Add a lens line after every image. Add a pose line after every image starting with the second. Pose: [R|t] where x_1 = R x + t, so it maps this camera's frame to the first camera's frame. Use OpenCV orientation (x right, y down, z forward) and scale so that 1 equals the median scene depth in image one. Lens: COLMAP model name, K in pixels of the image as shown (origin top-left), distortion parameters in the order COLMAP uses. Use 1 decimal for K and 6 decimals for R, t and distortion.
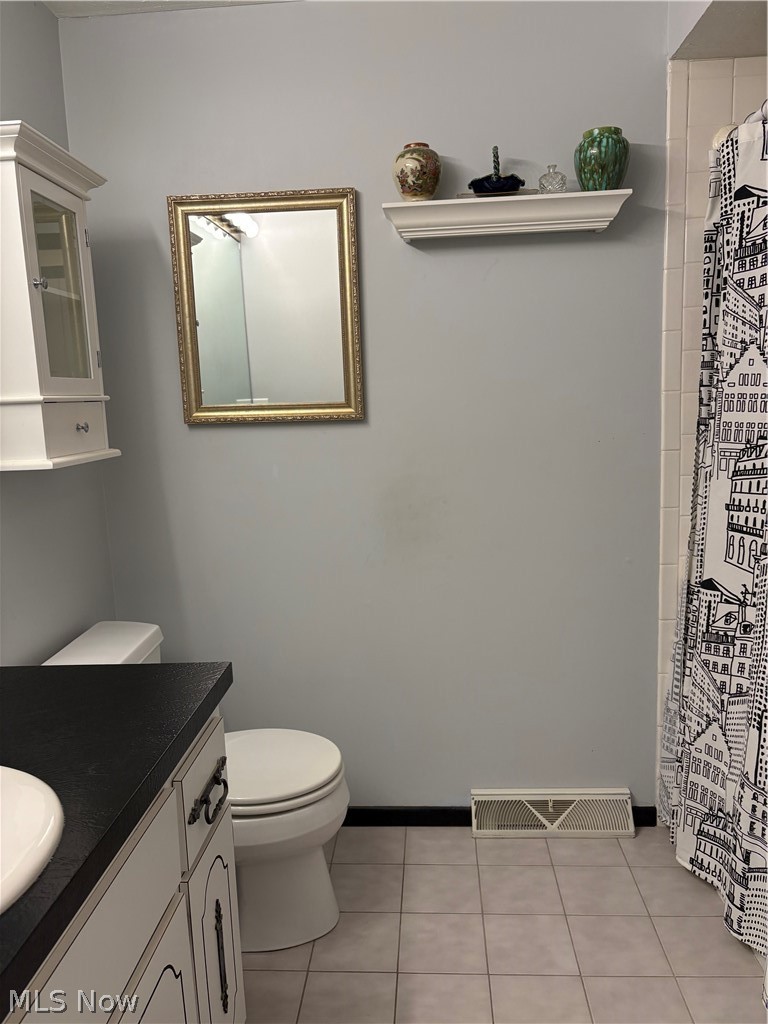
lens RADIAL K [[778.1, 0, 375.7], [0, 778.1, 516.3], [0, 0, 1]] dist [0.049321, -0.047756]
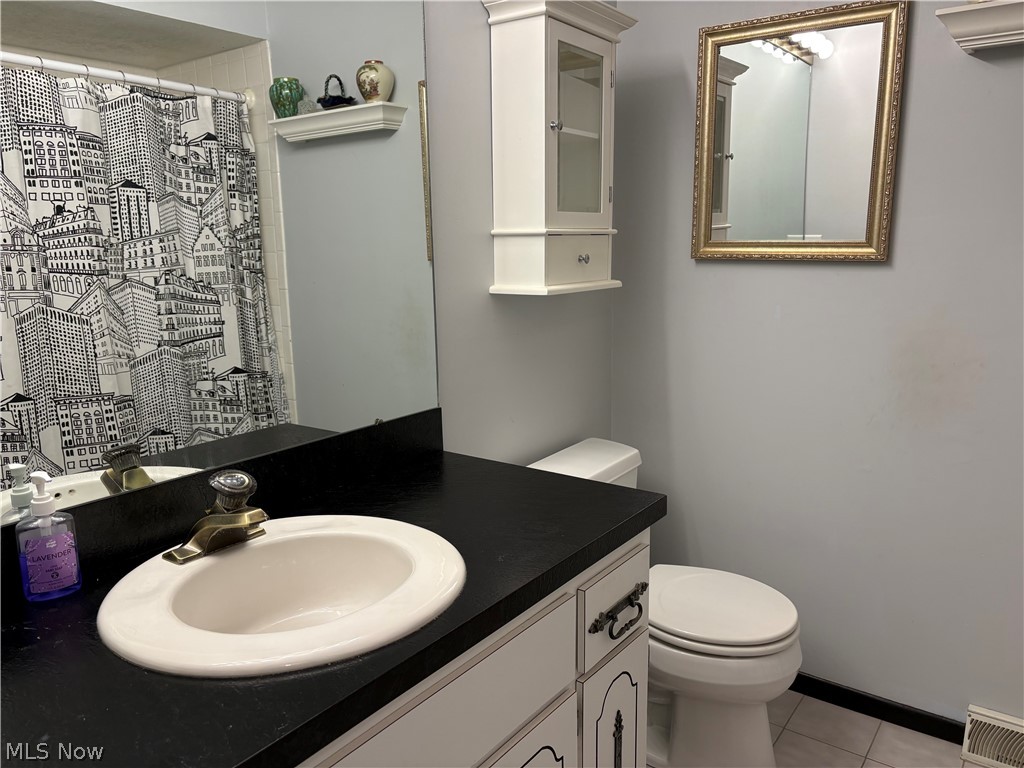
lens RADIAL K [[778.1, 0, 509.4], [0, 778.1, 389.4], [0, 0, 1]] dist [0.049321, -0.047756]
pose [[0.849504, 0.129663, -0.511401, 0.100839], [-0.103836, 0.991460, 0.078894, -0.007052], [0.517264, -0.013919, 0.855713, 0.014963]]
